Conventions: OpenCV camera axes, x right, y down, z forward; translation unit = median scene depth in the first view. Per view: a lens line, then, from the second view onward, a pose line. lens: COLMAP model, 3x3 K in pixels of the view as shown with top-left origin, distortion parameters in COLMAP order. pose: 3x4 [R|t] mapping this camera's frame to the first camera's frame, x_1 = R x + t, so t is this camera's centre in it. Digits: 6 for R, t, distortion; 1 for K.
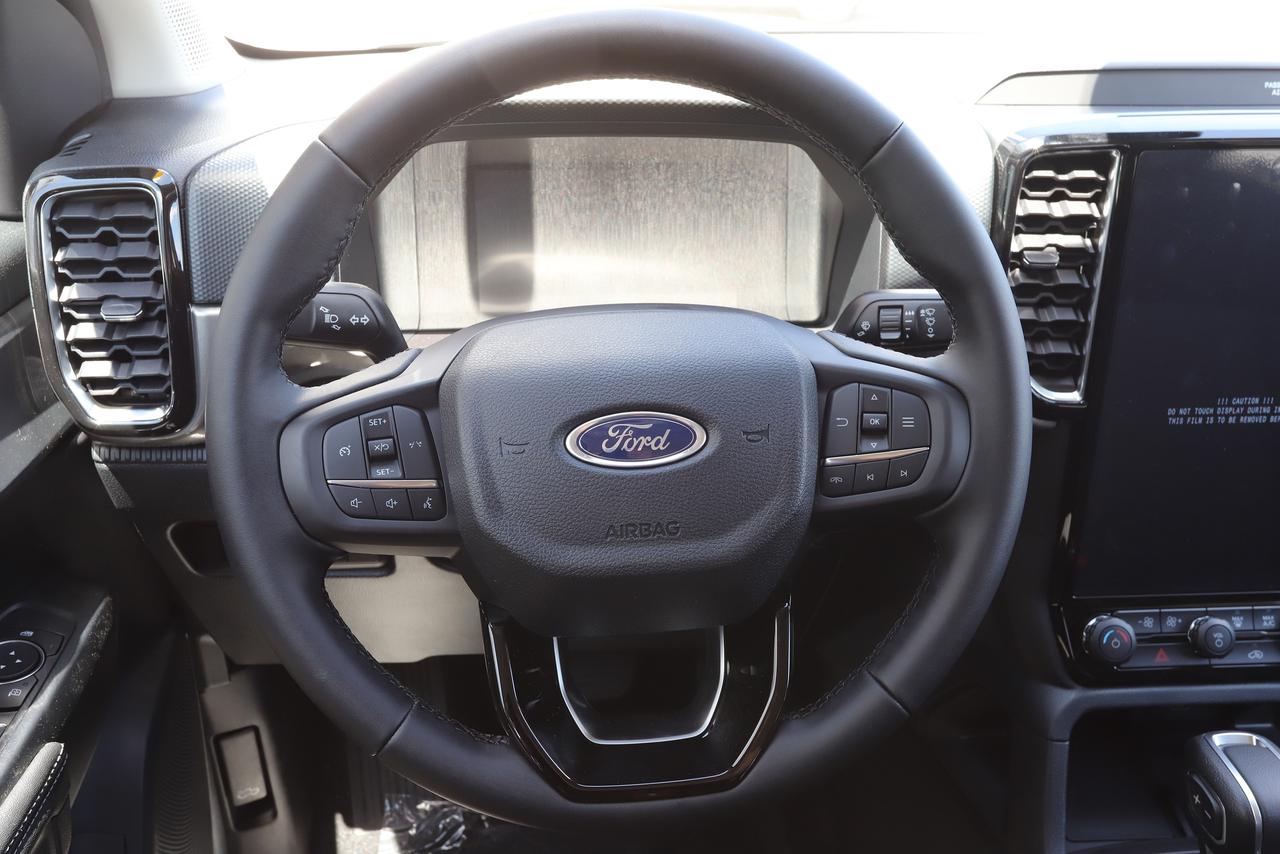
lens RADIAL K [[1153.8, 0, 640.3], [0, 1153.8, 426.8], [0, 0, 1]] dist [-0.000588, 0.000330]
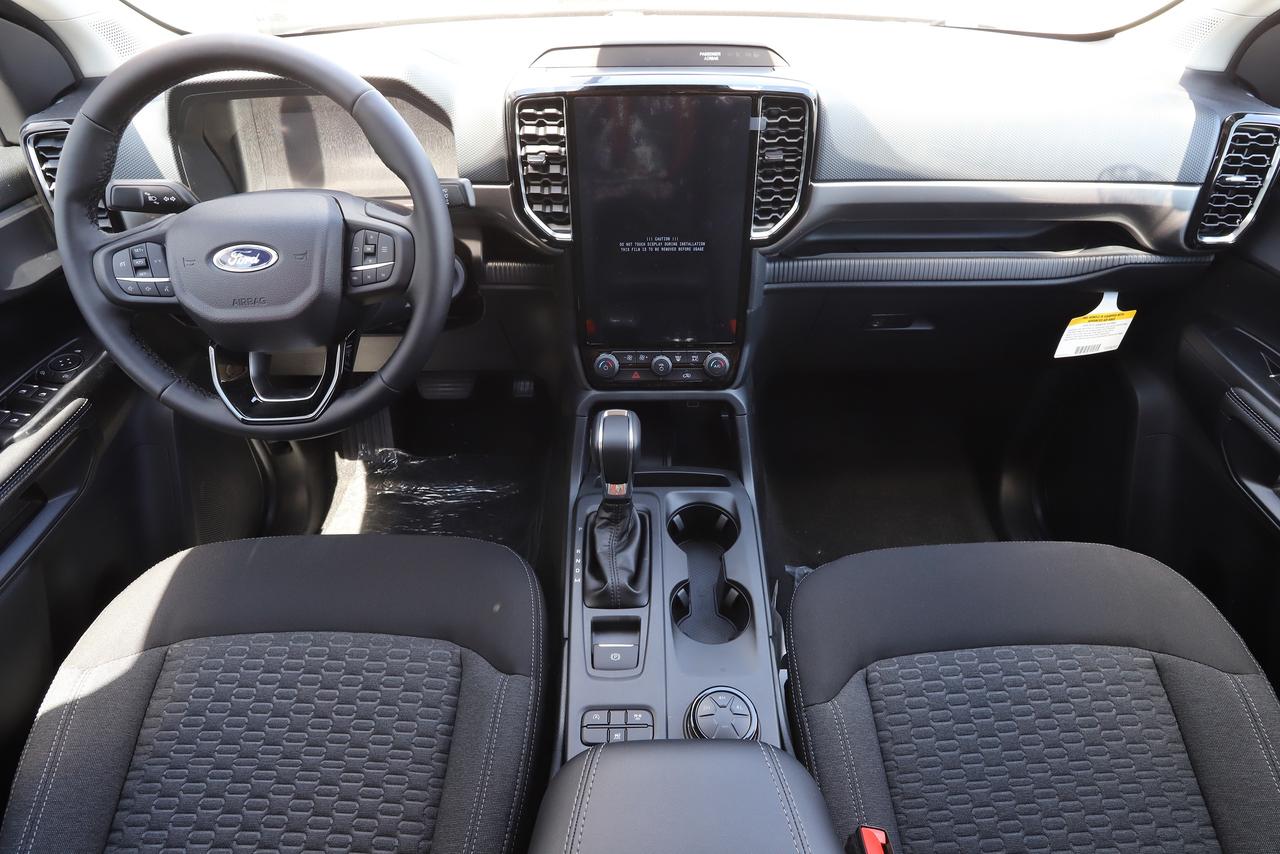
lens RADIAL K [[707.7, 0, 640.4], [0, 707.7, 428.3], [0, 0, 1]] dist [-0.050317, 0.005975]
pose [[0.995890, 0.031931, -0.084754, 0.628736], [-0.010160, 0.969270, 0.245789, -0.005862], [0.089998, -0.243918, 0.965611, -0.177949]]
